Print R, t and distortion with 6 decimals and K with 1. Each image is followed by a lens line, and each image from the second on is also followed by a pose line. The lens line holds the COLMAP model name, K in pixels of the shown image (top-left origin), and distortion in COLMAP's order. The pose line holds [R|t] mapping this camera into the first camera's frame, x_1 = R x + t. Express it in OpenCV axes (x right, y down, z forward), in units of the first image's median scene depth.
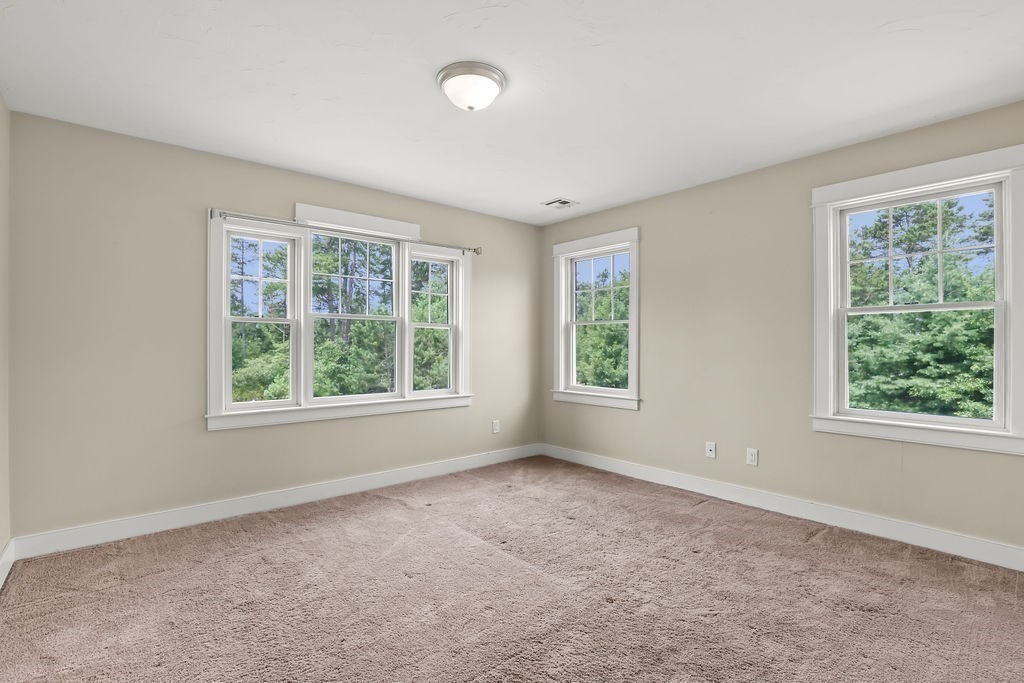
lens RADIAL K [[470.3, 0, 508.3], [0, 470.3, 342.1], [0, 0, 1]] dist [-0.026686, 0.003962]
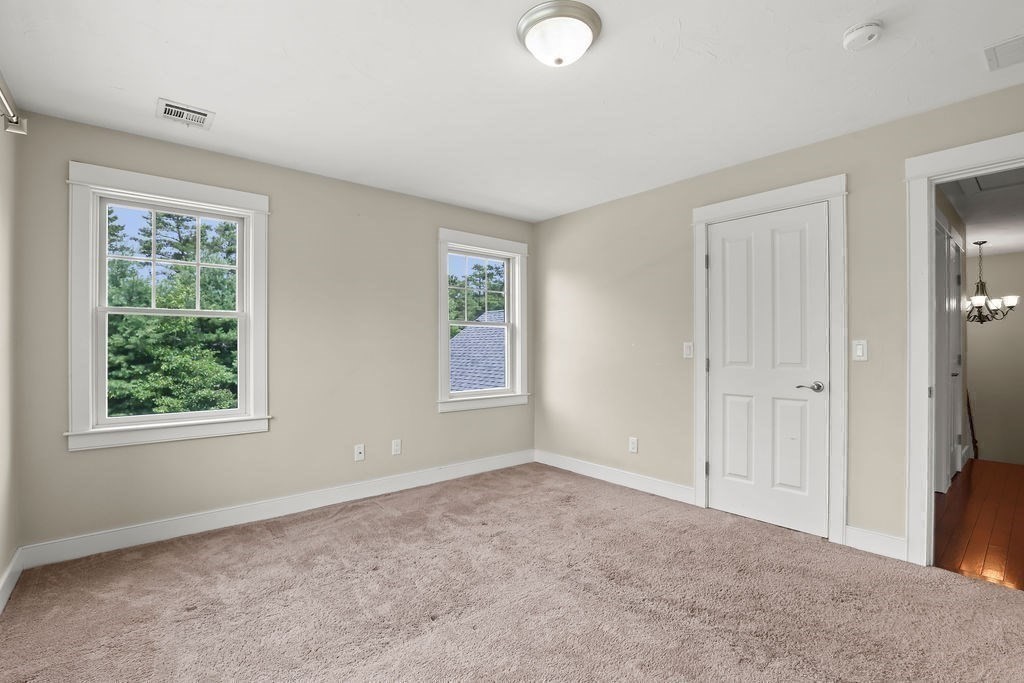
lens RADIAL K [[470.3, 0, 510.4], [0, 470.3, 343.1], [0, 0, 1]] dist [-0.026686, 0.003962]
pose [[0.019022, 0.005622, 0.999803, -0.567611], [-0.003402, 0.999979, -0.005558, 0.001601], [-0.999813, -0.003295, 0.019041, 0.669183]]
